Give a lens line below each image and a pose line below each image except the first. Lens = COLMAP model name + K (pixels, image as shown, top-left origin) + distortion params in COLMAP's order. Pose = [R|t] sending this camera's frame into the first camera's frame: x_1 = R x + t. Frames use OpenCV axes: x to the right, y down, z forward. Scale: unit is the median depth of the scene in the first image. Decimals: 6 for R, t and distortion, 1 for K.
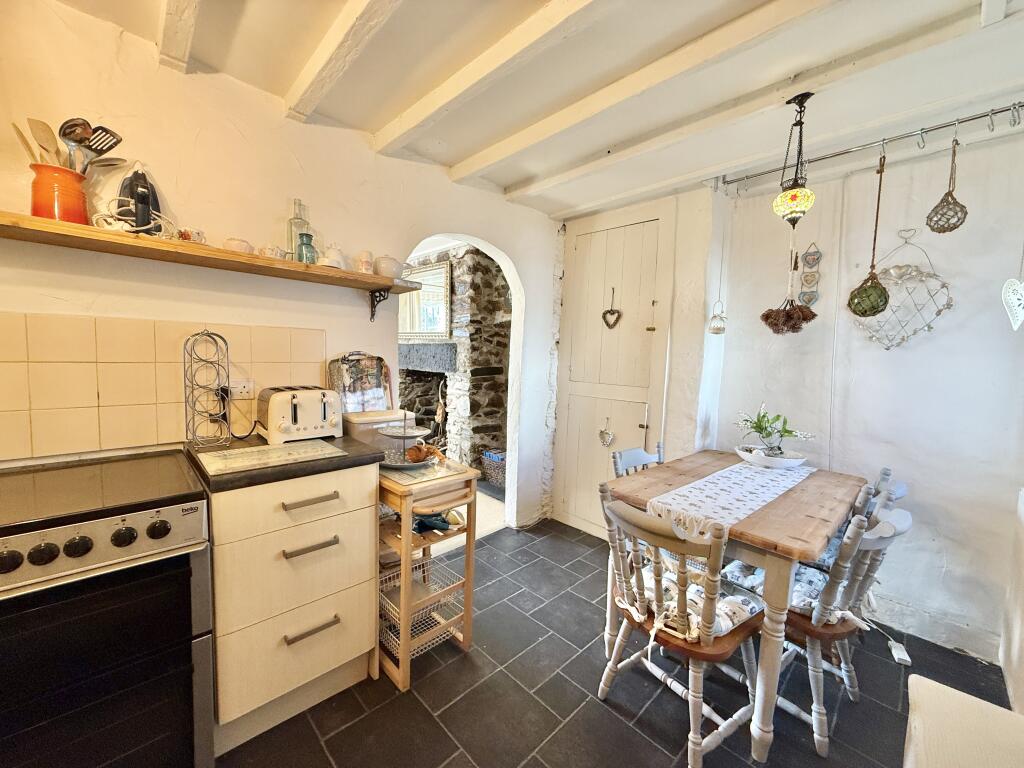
lens RADIAL K [[407.1, 0, 507.5], [0, 407.1, 383.1], [0, 0, 1]] dist [-0.000223, 0.000479]
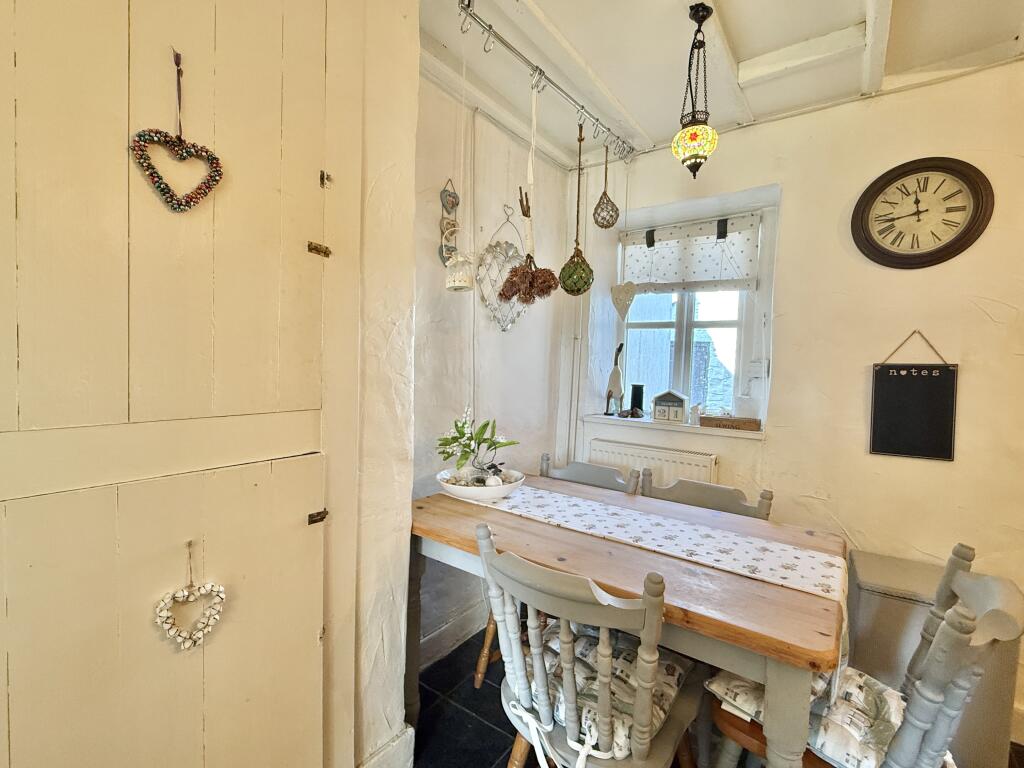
lens RADIAL K [[465.8, 0, 512.0], [0, 465.8, 384.0], [0, 0, 1]] dist [0.000111, -0.000037]
pose [[-0.176918, -0.080868, 0.980898, -0.145633], [0.040319, 0.995187, 0.089318, -0.064191], [-0.983399, 0.055351, -0.172806, 1.359128]]
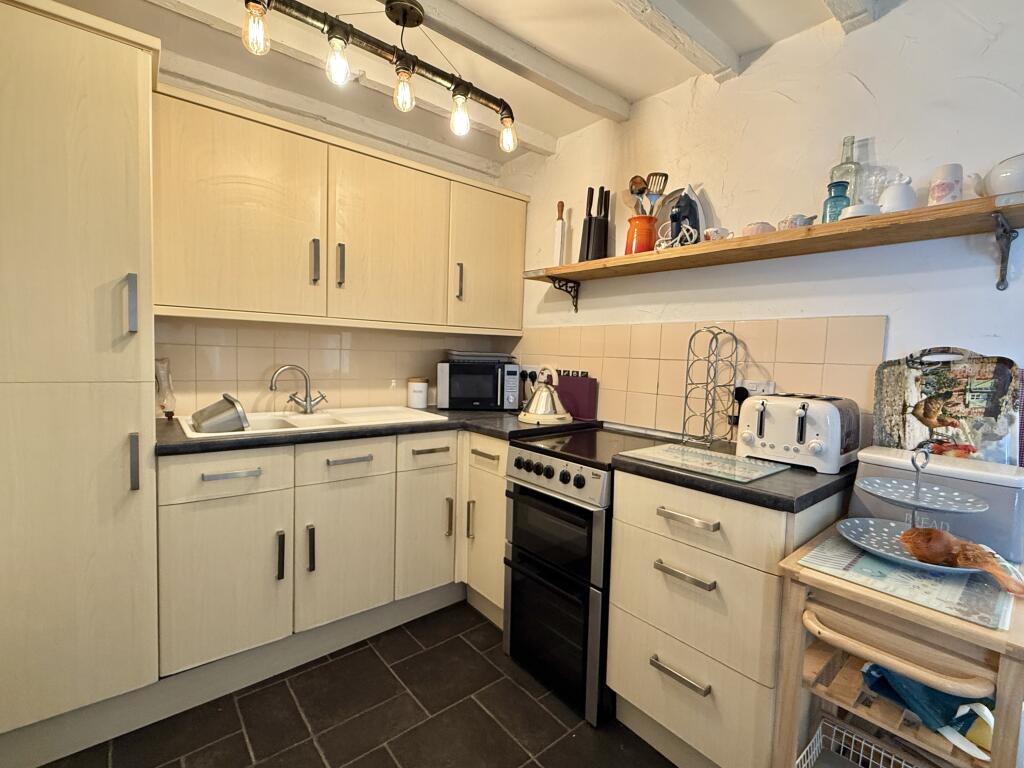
lens RADIAL K [[465.8, 0, 512.0], [0, 465.8, 384.0], [0, 0, 1]] dist [0.000111, -0.000037]
pose [[-0.075306, 0.034334, -0.996569, 0.375171], [-0.105578, 0.993515, 0.042207, 0.010242], [0.991555, 0.108394, -0.071193, 0.531079]]
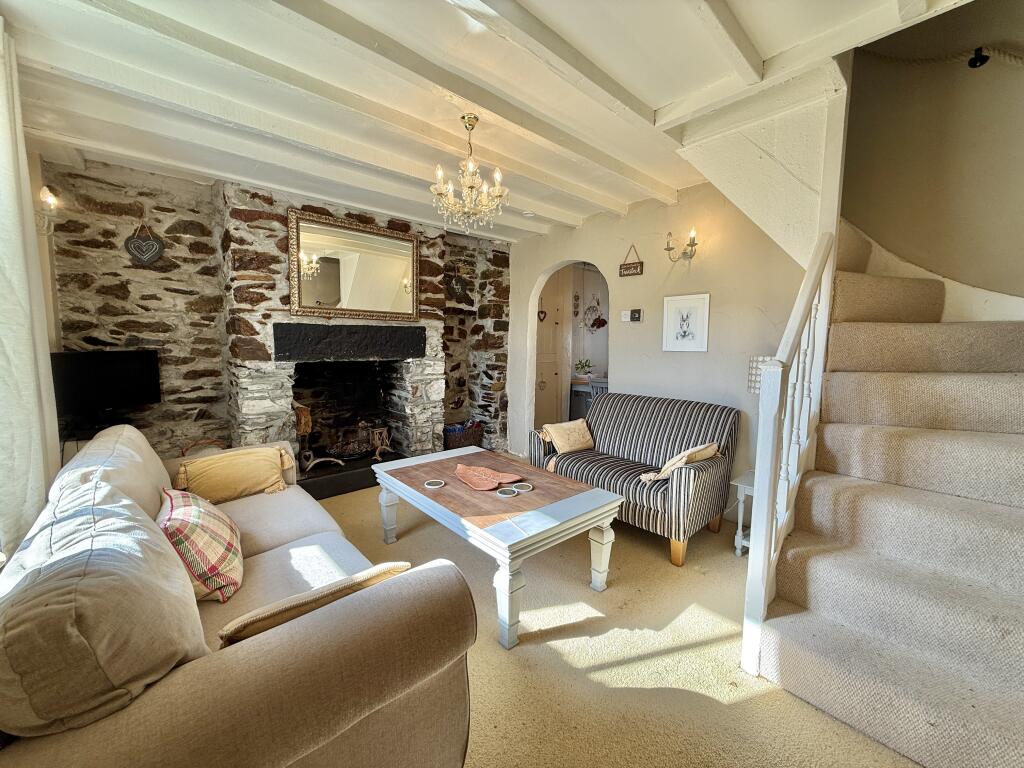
lens RADIAL K [[407.1, 0, 507.5], [0, 407.1, 383.1], [0, 0, 1]] dist [-0.000223, 0.000479]
pose [[0.039959, -0.130626, 0.990626, -2.433812], [0.069423, 0.989385, 0.127662, -0.171559], [-0.996787, 0.063671, 0.048603, 1.736306]]
